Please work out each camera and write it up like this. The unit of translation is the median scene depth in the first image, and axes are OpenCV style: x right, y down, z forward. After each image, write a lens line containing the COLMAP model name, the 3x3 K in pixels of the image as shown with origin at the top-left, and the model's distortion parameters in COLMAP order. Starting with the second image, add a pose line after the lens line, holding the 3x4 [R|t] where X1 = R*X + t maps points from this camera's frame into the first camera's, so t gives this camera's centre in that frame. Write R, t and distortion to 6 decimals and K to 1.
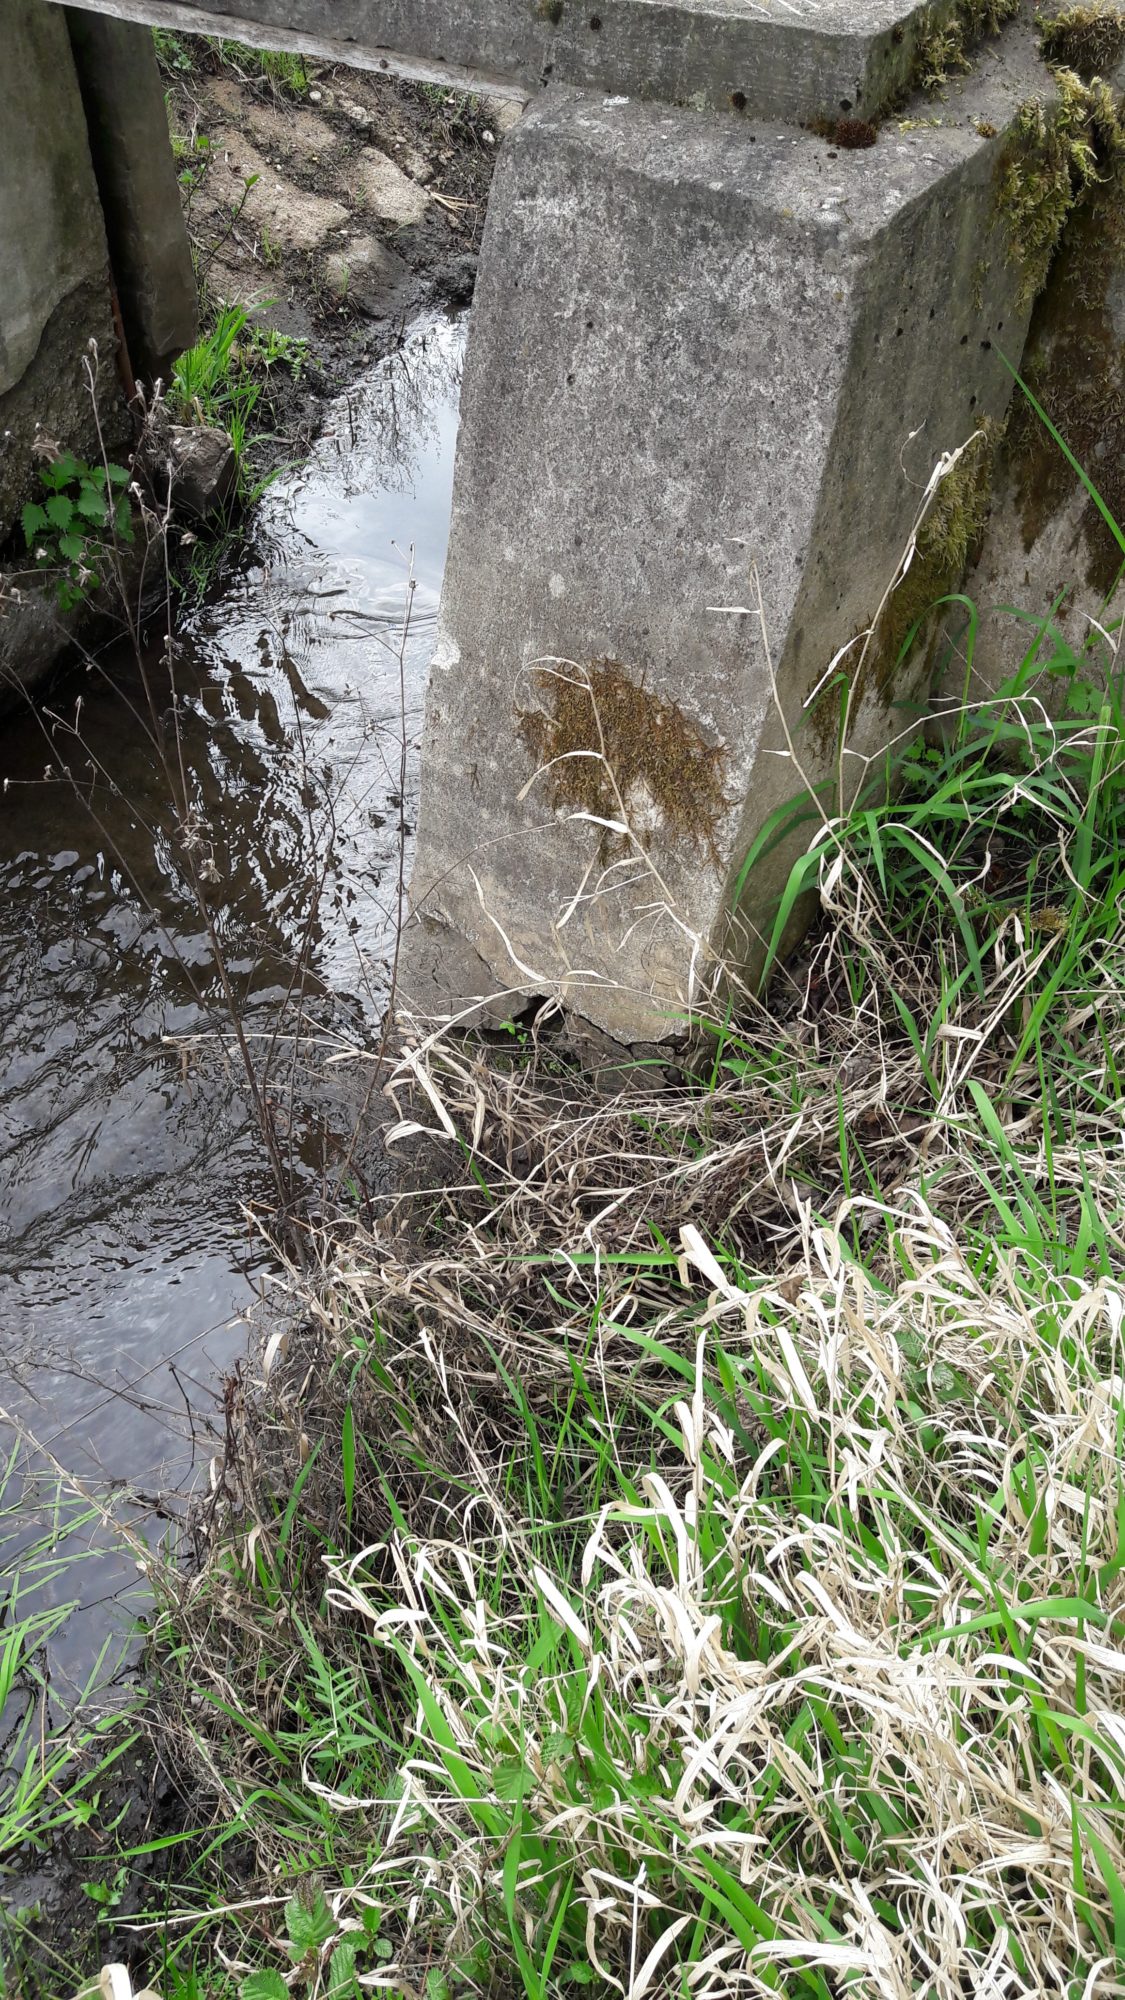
lens RADIAL K [[1582.3, 0, 553.4], [0, 1582.3, 982.4], [0, 0, 1]] dist [0.097097, -0.195682]
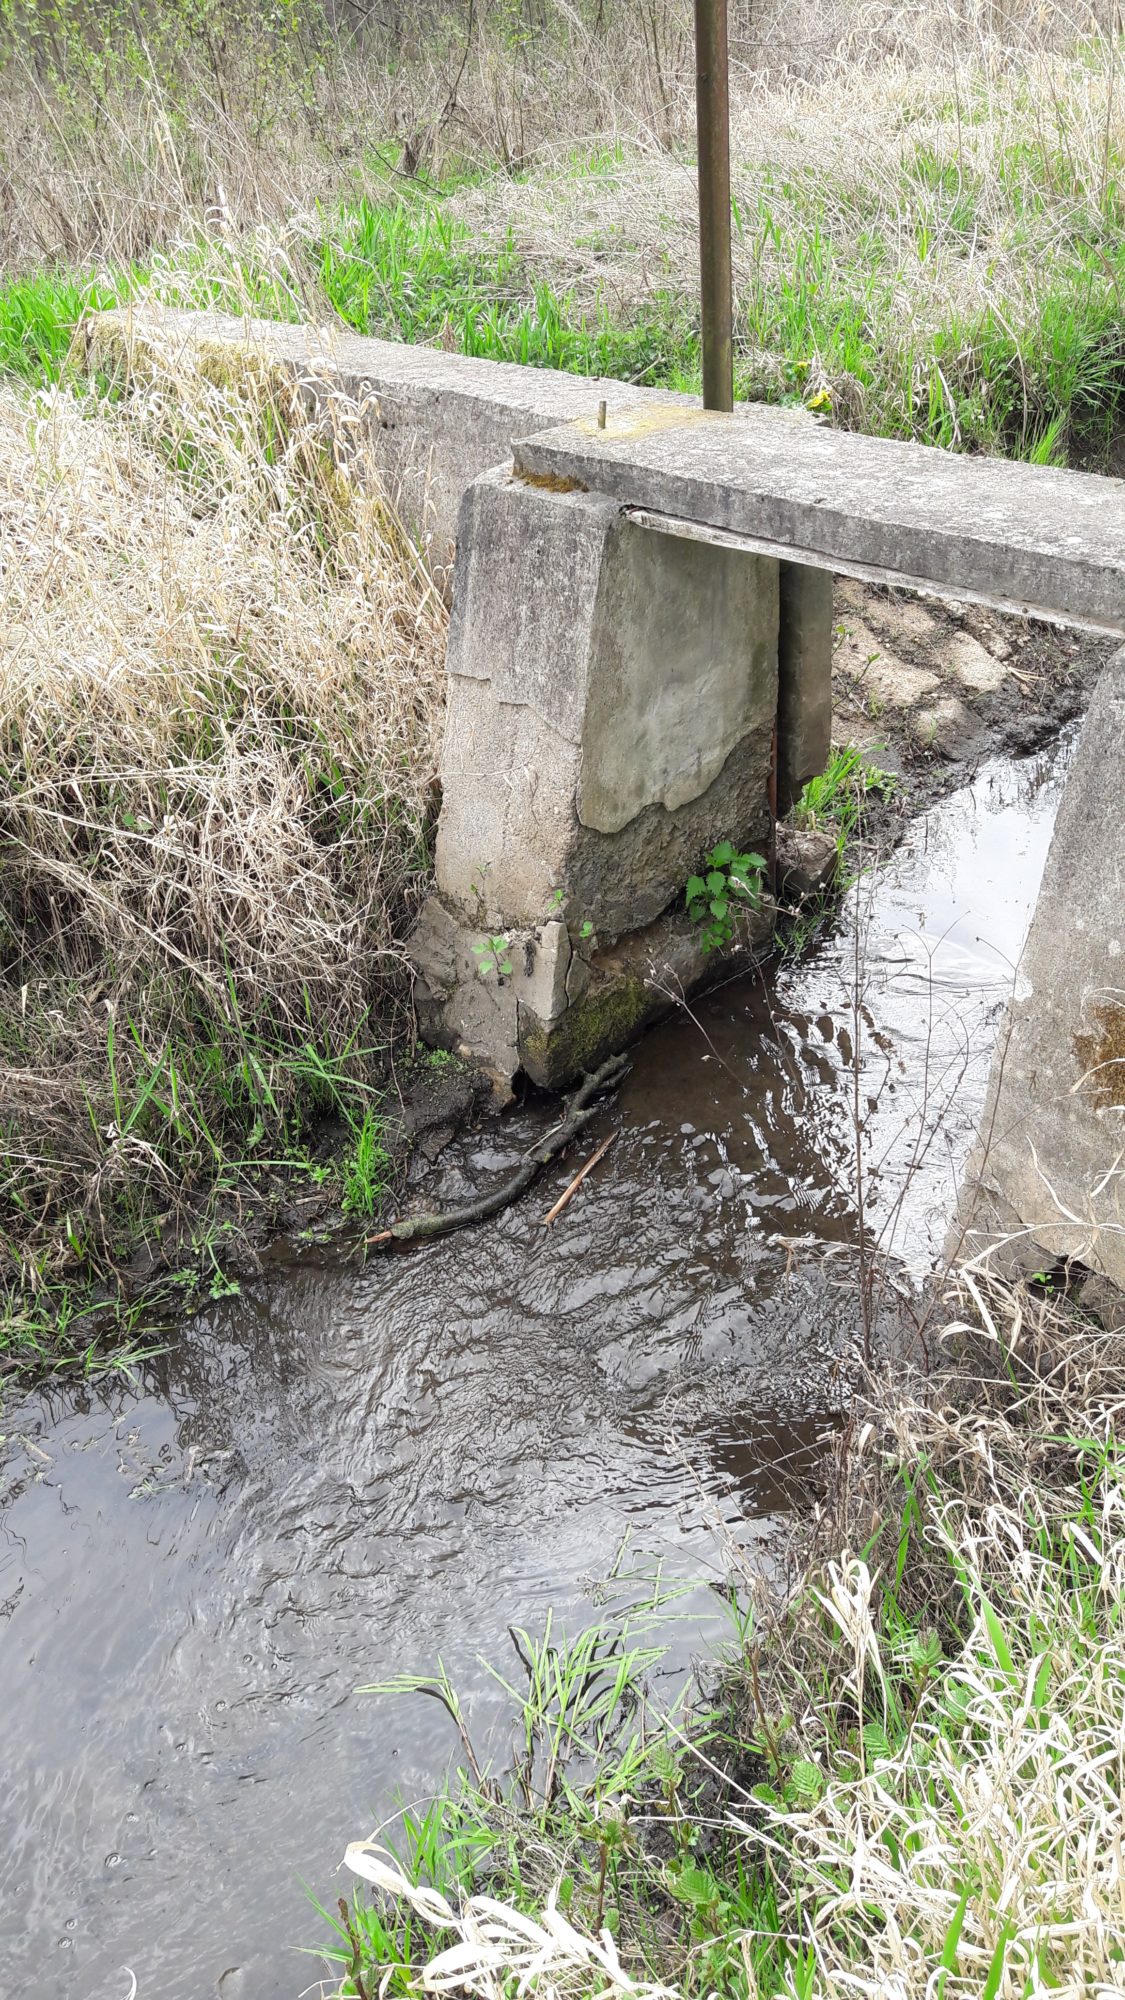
lens RADIAL K [[1582.3, 0, 553.4], [0, 1582.3, 982.4], [0, 0, 1]] dist [0.097097, -0.195682]
pose [[0.948748, 0.098998, -0.300129, -0.020967], [-0.169443, 0.960980, -0.218649, 0.088056], [0.266772, 0.258297, 0.928502, -0.223504]]
